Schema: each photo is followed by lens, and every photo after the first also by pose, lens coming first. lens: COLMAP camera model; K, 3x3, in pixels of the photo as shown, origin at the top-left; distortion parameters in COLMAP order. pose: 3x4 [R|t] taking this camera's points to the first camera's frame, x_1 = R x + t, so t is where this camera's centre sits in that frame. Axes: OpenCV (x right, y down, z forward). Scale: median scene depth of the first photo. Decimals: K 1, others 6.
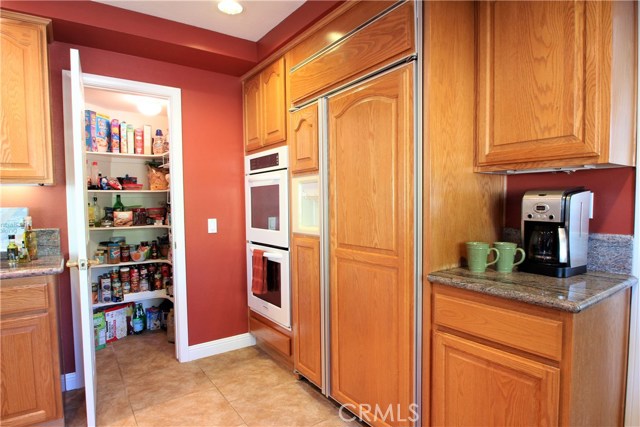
lens RADIAL K [[363.0, 0, 314.5], [0, 363.0, 221.0], [0, 0, 1]] dist [-0.017409, -0.006623]
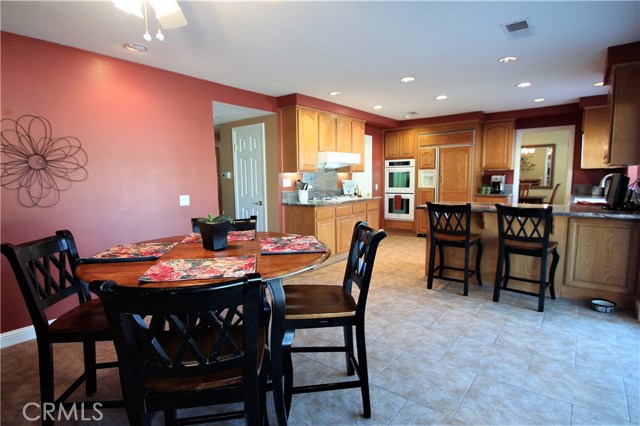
lens RADIAL K [[336.9, 0, 317.8], [0, 336.9, 216.7], [0, 0, 1]] dist [-0.005893, -0.000542]
pose [[0.957860, -0.037620, 0.284760, -1.771941], [0.020500, 0.997811, 0.062867, 0.083101], [-0.286502, -0.054380, 0.956535, -1.567441]]
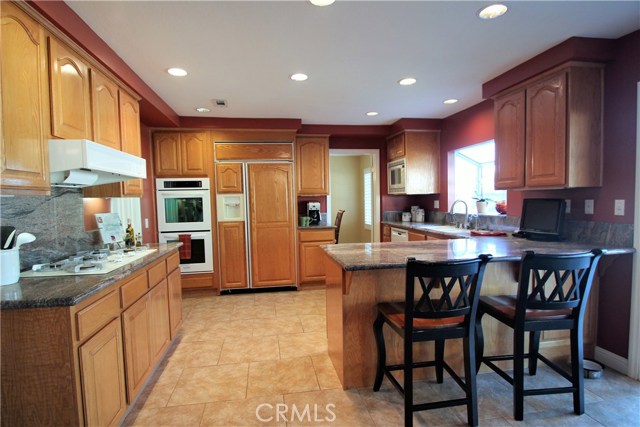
lens RADIAL K [[336.9, 0, 320.9], [0, 336.9, 220.1], [0, 0, 1]] dist [-0.005893, -0.000542]
pose [[0.431271, -0.052278, 0.900707, -1.570608], [0.063379, 0.997609, 0.027556, 0.009374], [-0.899994, 0.045202, 0.433553, -0.350409]]
